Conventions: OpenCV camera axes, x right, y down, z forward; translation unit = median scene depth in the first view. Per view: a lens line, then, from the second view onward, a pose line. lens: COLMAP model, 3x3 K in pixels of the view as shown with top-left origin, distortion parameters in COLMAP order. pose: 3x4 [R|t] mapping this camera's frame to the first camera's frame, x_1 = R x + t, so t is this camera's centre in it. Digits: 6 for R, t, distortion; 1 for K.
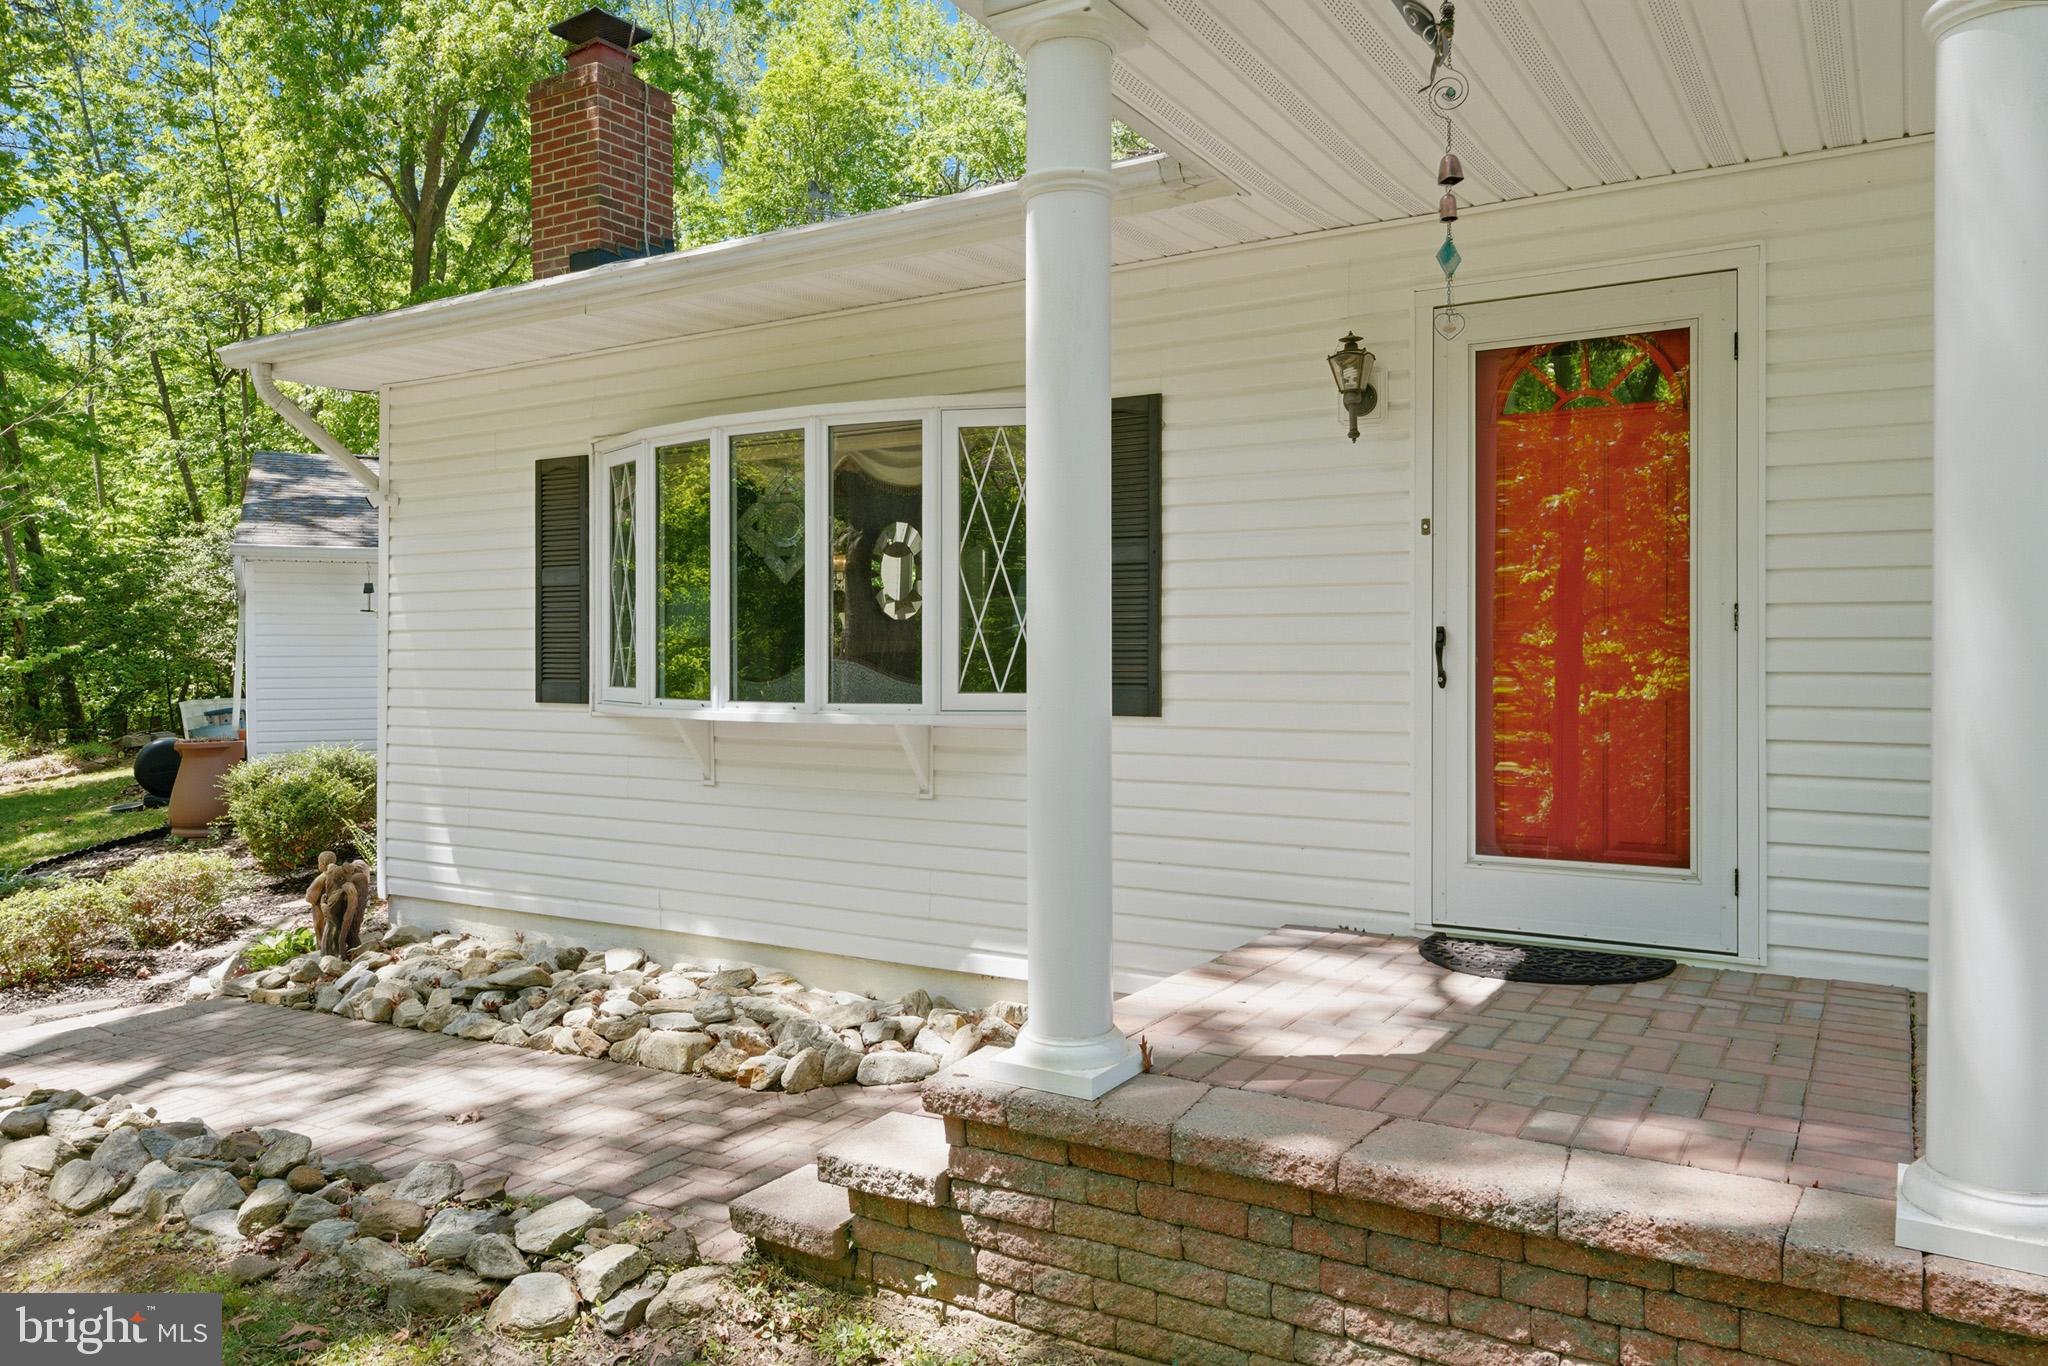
lens RADIAL K [[1370.1, 0, 1024.0], [0, 1370.1, 683.0], [0, 0, 1]] dist [0.041892, -0.001210]
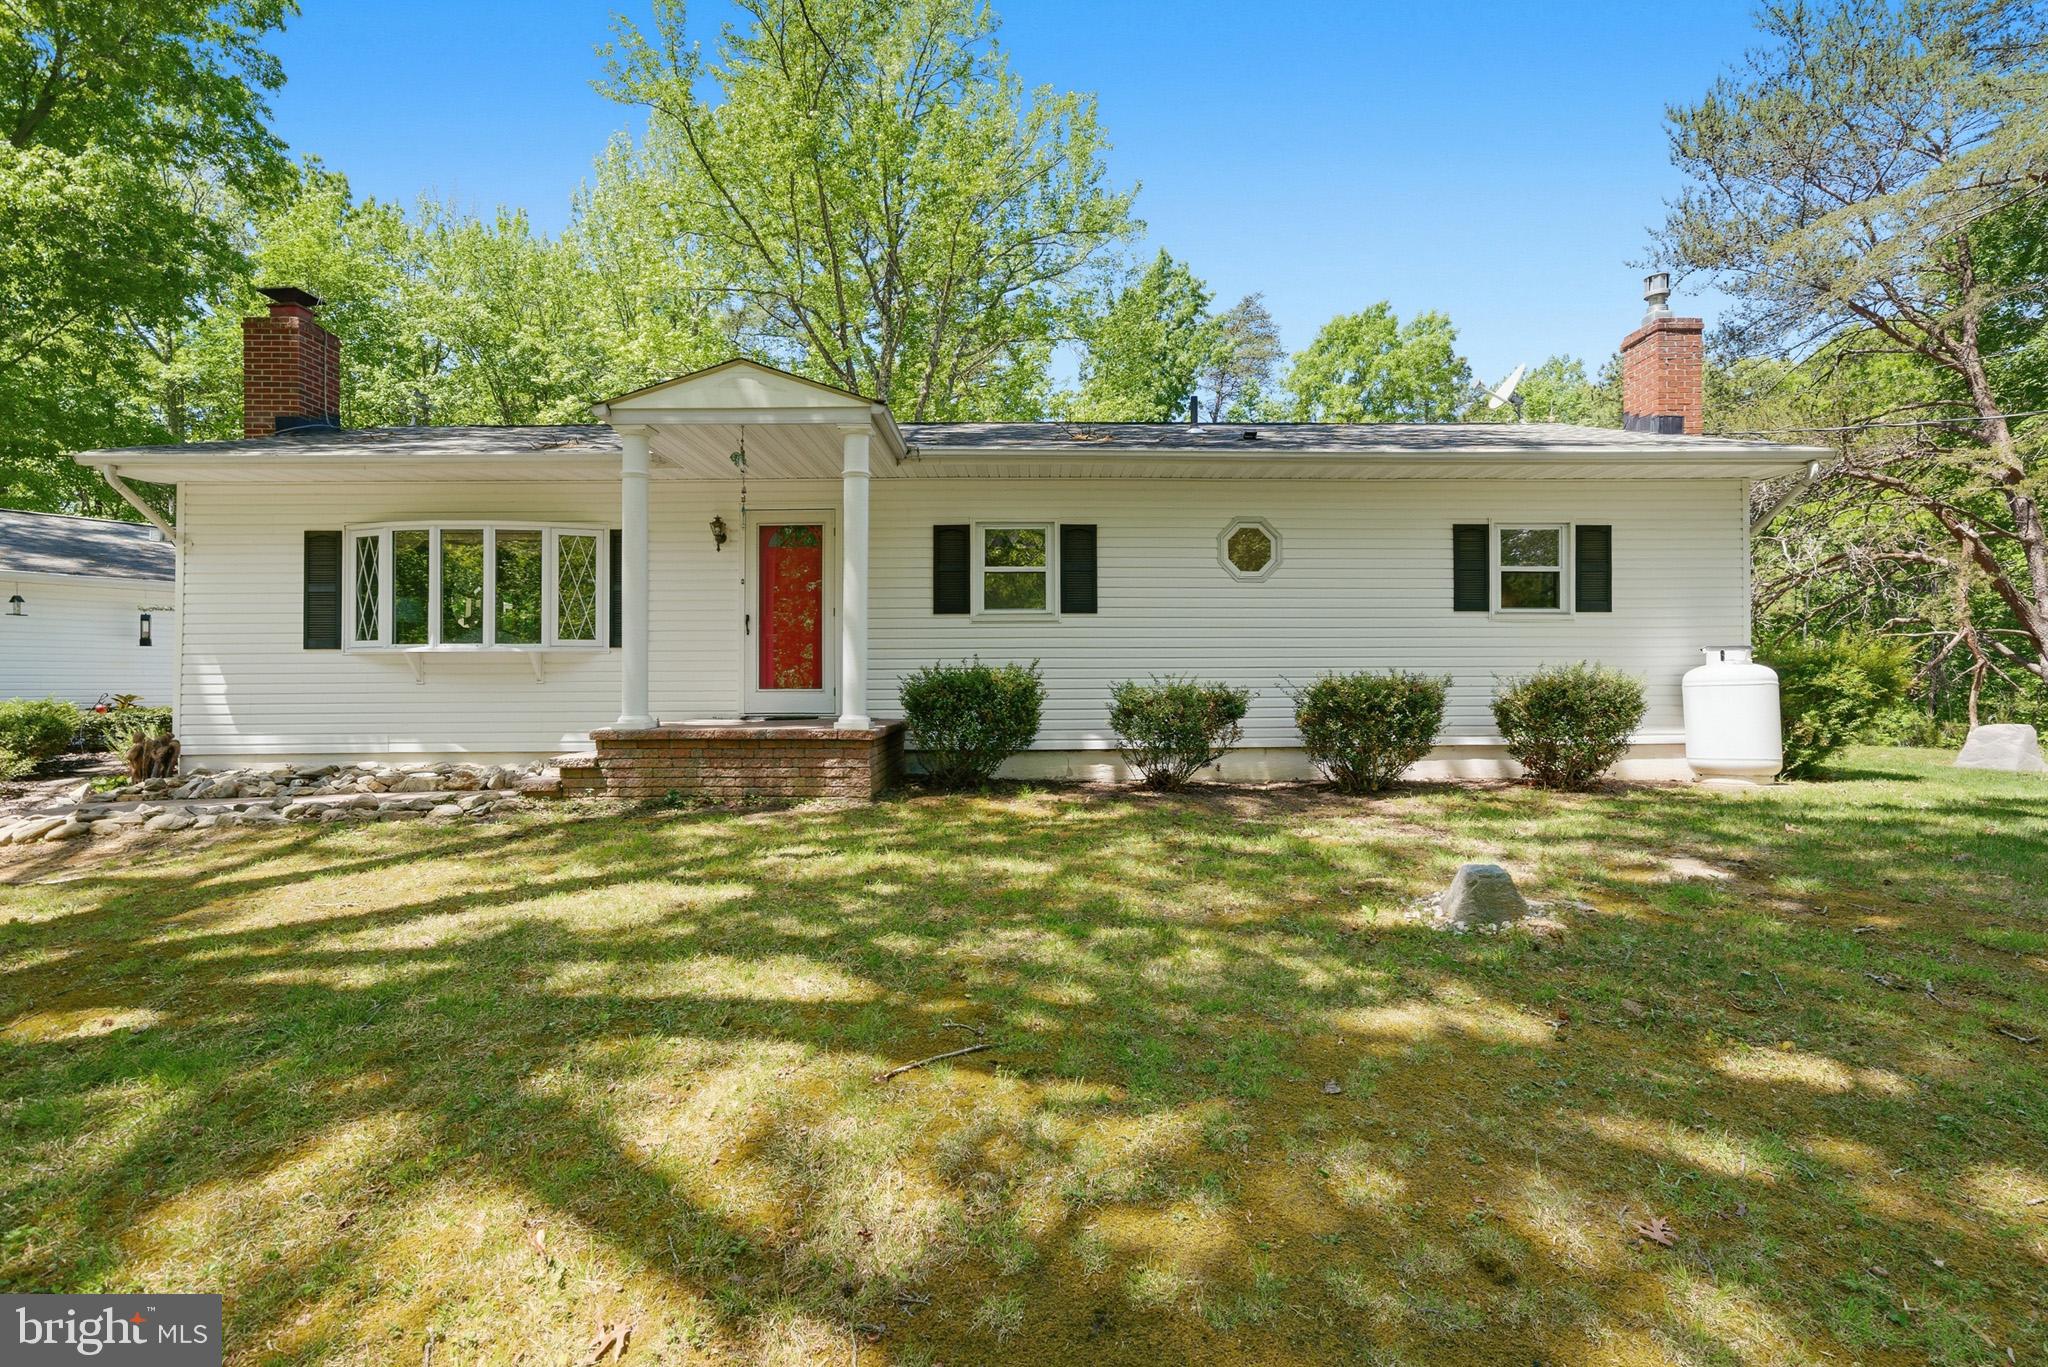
lens RADIAL K [[918.6, 0, 1024.0], [0, 918.6, 683.5], [0, 0, 1]] dist [0.007246, 0.000695]
pose [[0.850347, 0.003478, 0.526211, -0.186937], [0.014493, 0.999444, -0.030027, 0.134625], [-0.526023, 0.033160, 0.849824, -0.788625]]
